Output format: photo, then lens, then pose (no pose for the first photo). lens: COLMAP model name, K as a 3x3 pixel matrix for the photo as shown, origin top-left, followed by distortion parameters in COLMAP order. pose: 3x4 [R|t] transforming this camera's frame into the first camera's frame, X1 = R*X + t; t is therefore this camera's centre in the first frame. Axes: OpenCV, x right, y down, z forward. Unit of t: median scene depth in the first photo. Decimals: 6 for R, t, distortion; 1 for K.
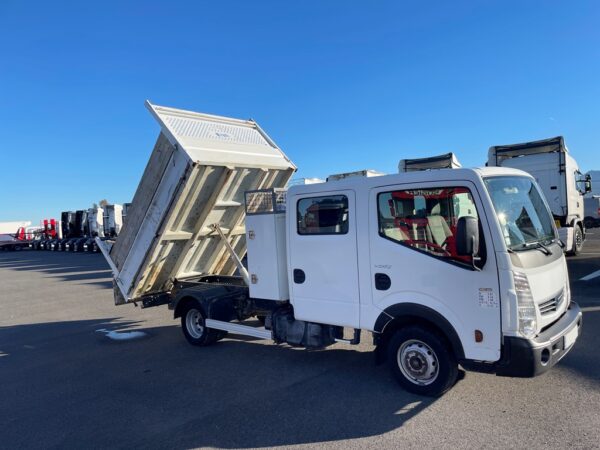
lens RADIAL K [[451.9, 0, 300.0], [0, 451.9, 225.0], [0, 0, 1]] dist [0.060736, 0.000488]
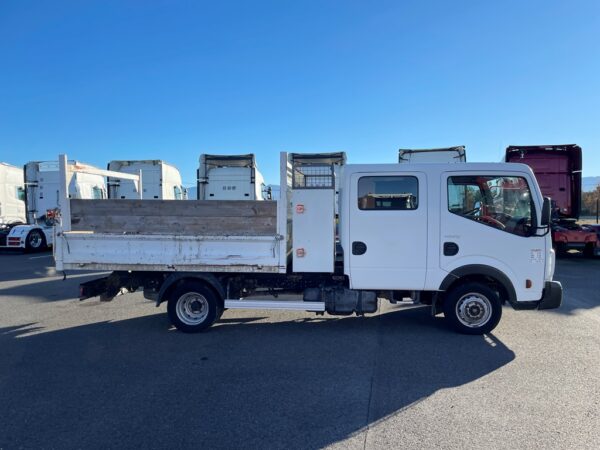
lens RADIAL K [[451.9, 0, 300.0], [0, 451.9, 225.0], [0, 0, 1]] dist [0.060736, 0.000488]
pose [[0.795491, 0.035804, 0.604907, -0.853219], [-0.033657, 0.999323, -0.014887, 0.087327], [-0.605030, -0.008517, 0.796157, 0.245498]]
